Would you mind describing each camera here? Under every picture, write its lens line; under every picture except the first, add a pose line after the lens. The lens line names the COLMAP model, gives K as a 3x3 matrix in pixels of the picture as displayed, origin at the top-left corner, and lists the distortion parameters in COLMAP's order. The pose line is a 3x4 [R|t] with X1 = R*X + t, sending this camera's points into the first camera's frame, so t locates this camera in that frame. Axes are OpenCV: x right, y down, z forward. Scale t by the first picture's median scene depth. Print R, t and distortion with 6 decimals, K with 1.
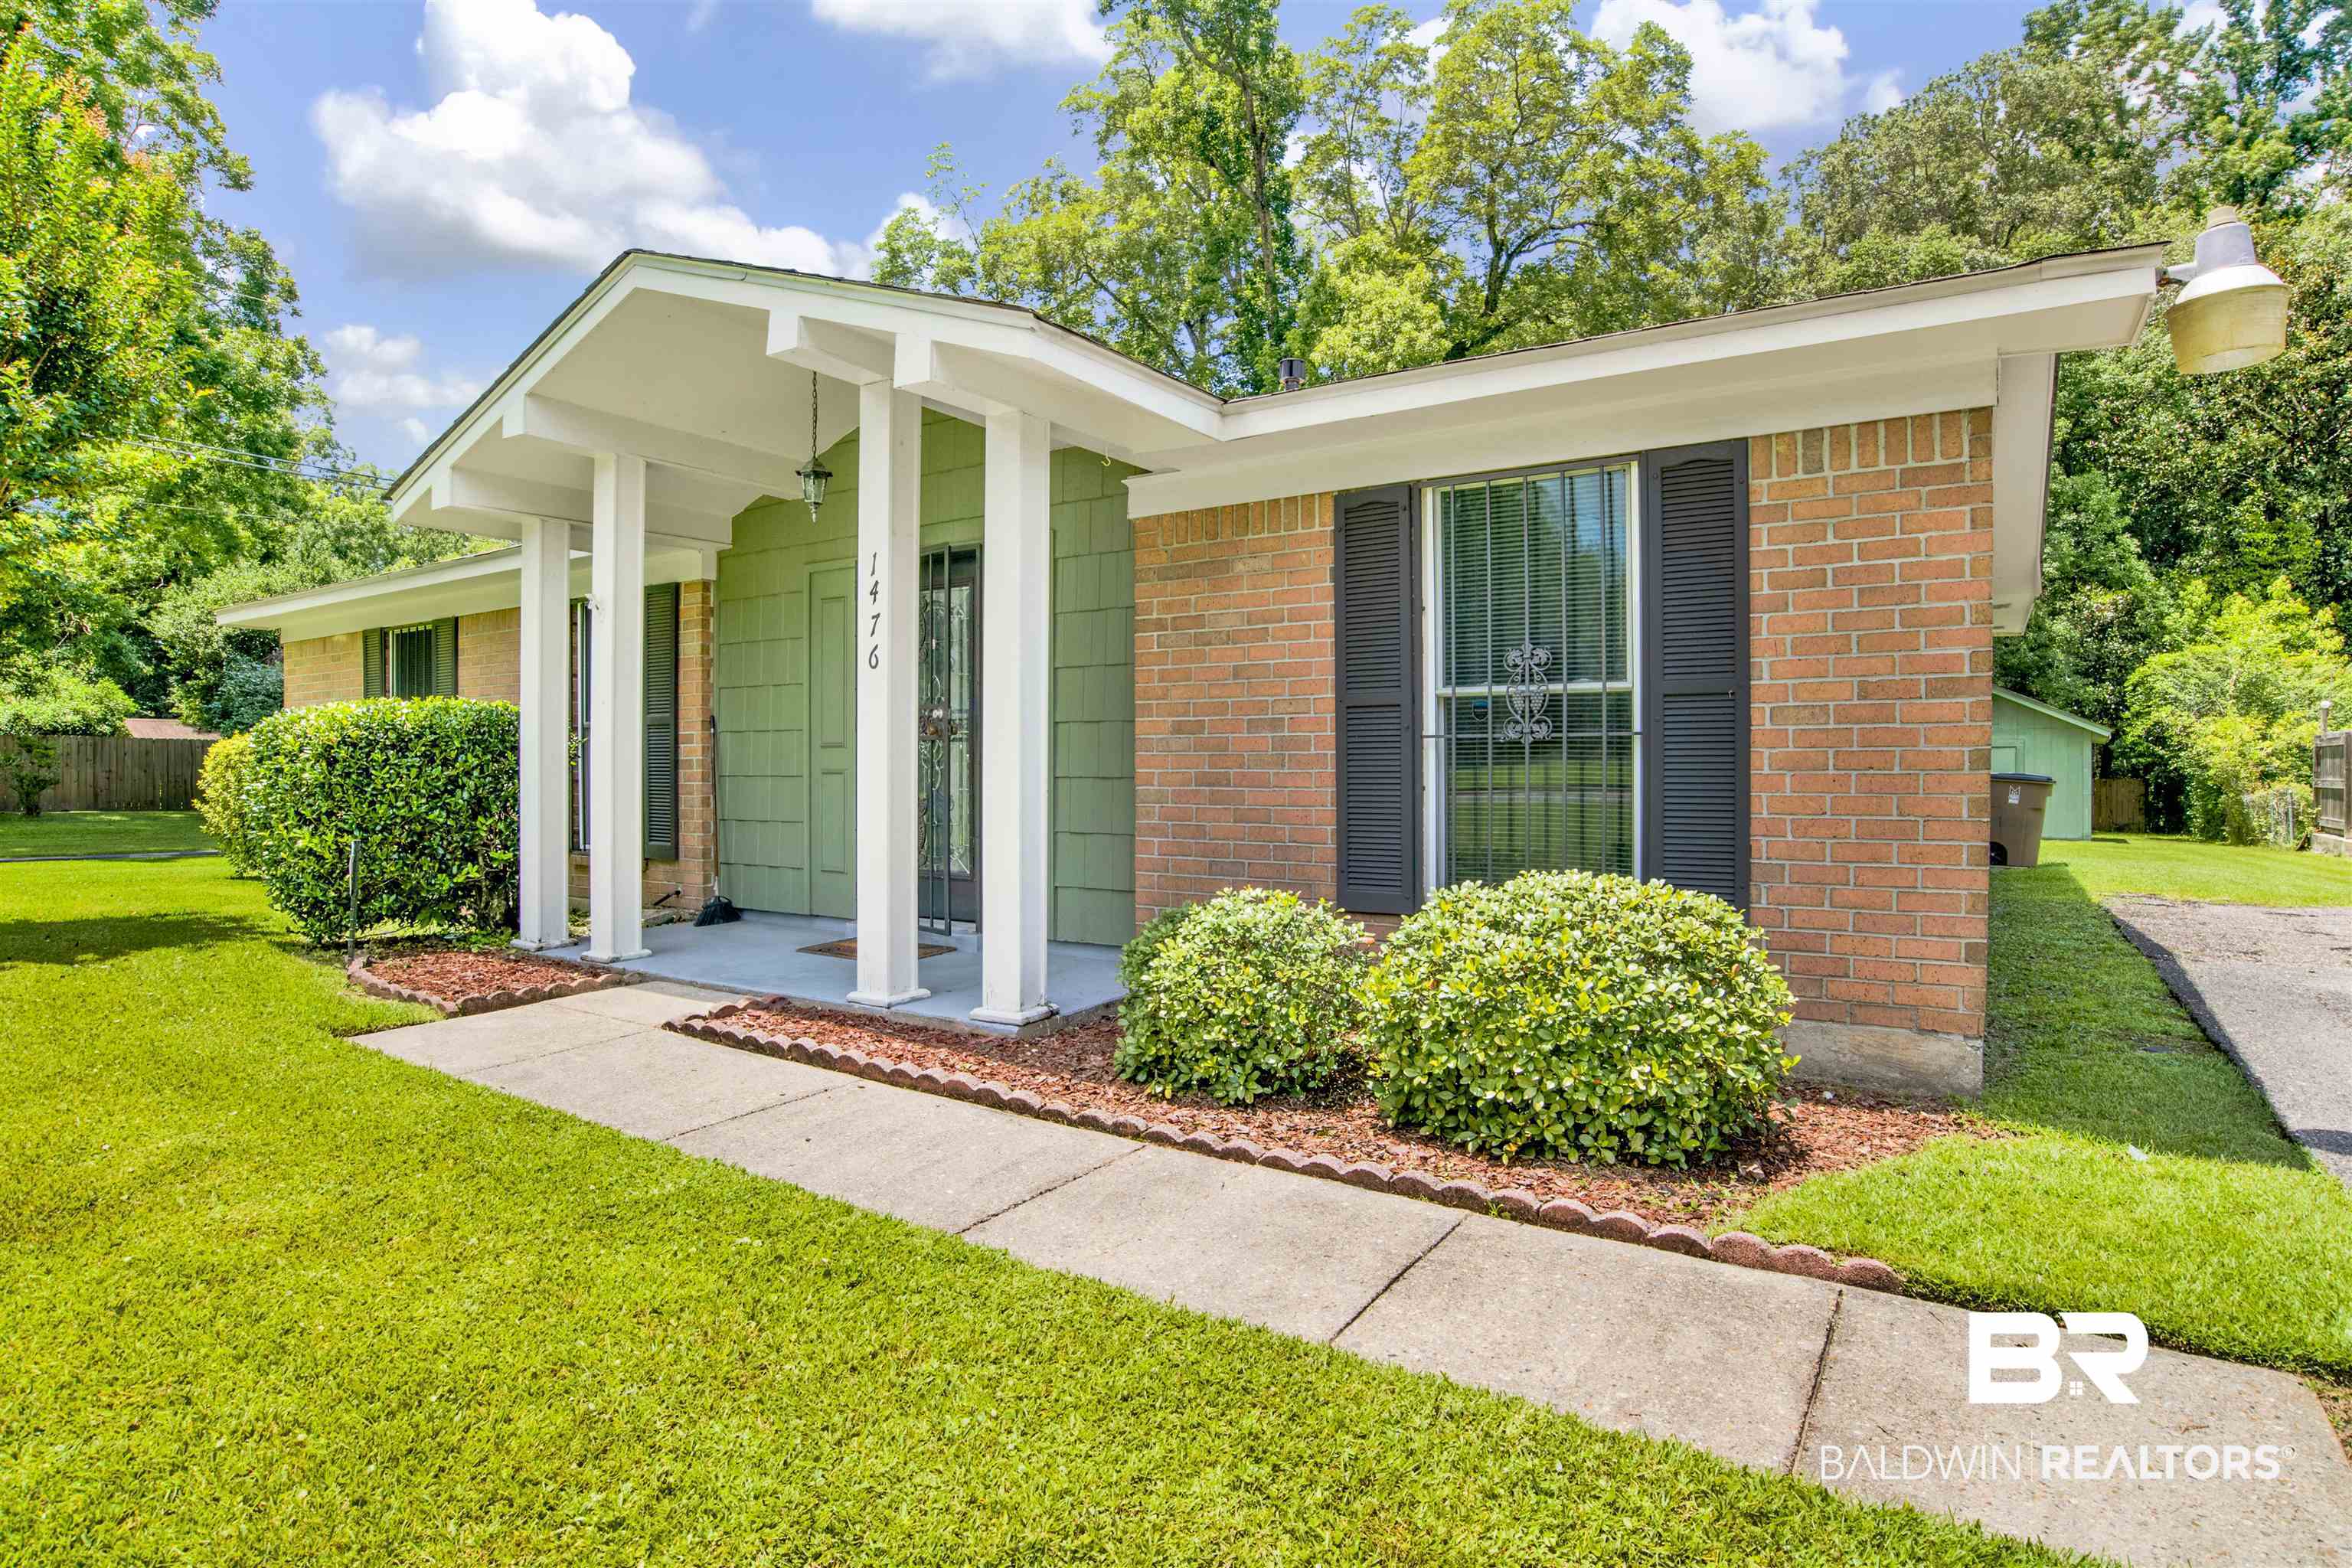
lens RADIAL K [[1244.1, 0, 1179.0], [0, 1244.1, 774.8], [0, 0, 1]] dist [-0.067157, 0.022698]
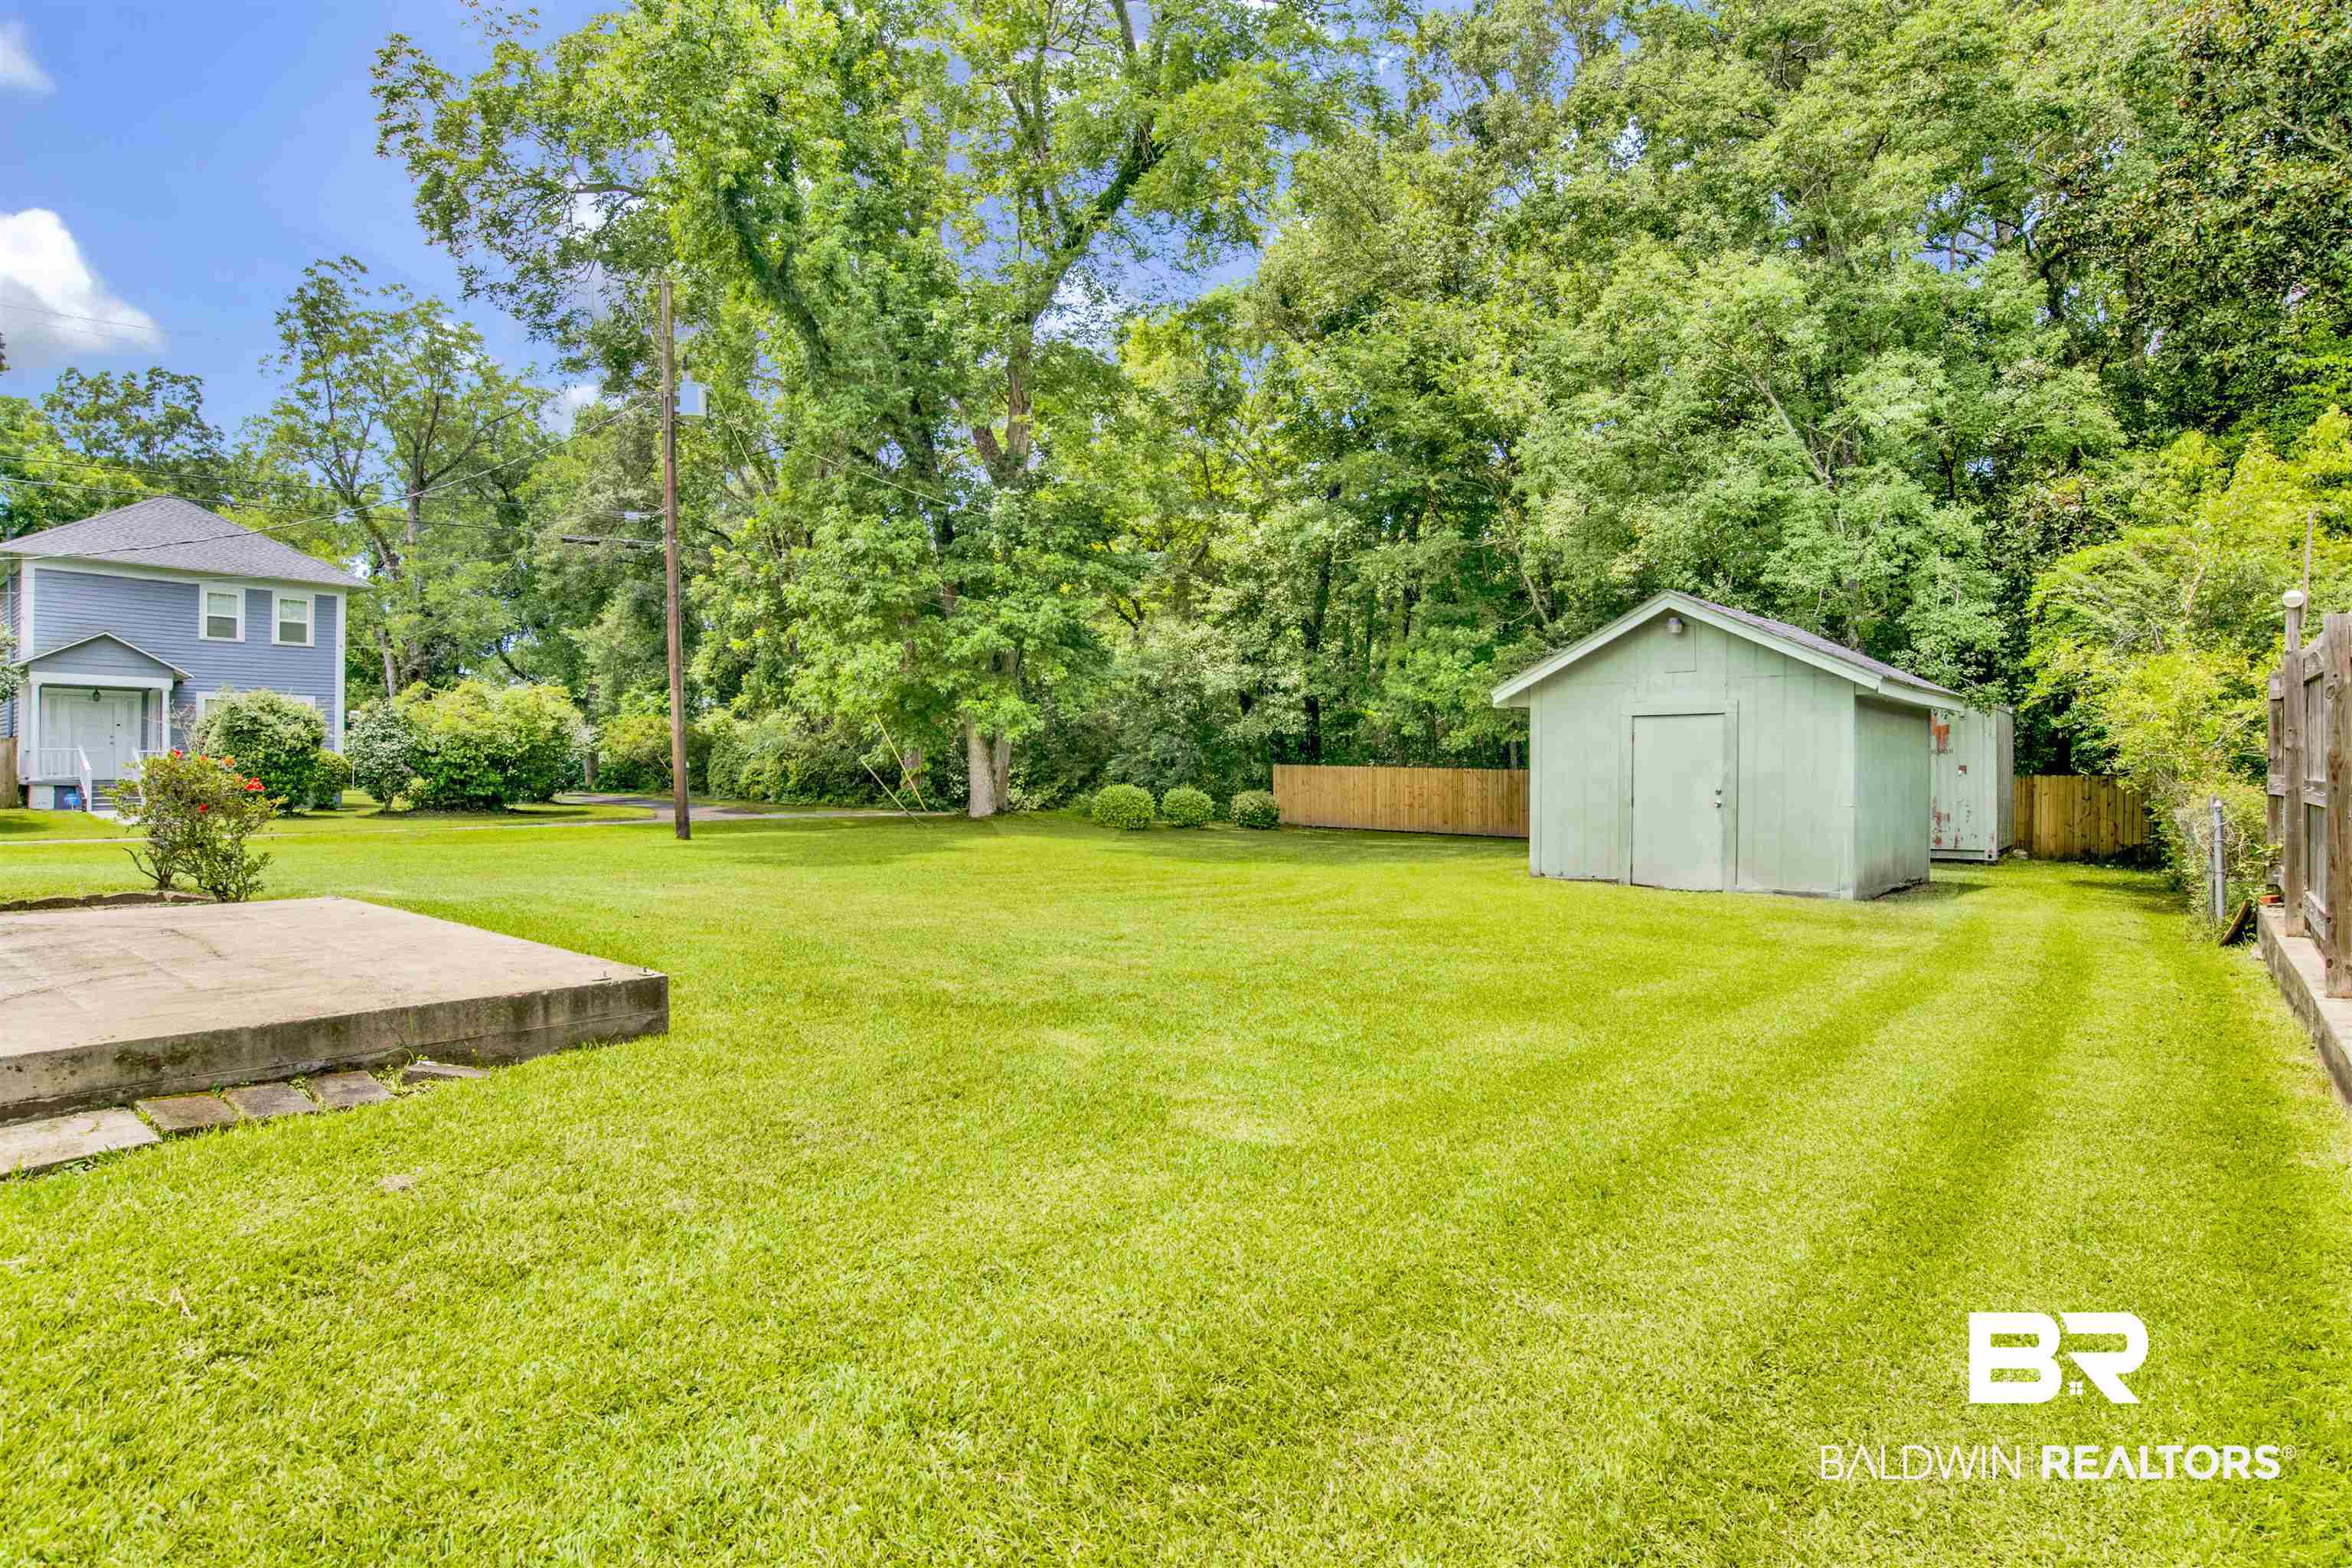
lens RADIAL K [[1244.1, 0, 1172.0], [0, 1244.1, 777.8], [0, 0, 1]] dist [-0.067157, 0.022698]
pose [[0.993013, 0.003726, -0.117947, 0.518786], [-0.003855, 0.999992, -0.000866, 0.006379], [0.117943, 0.001314, 0.993019, 0.448887]]
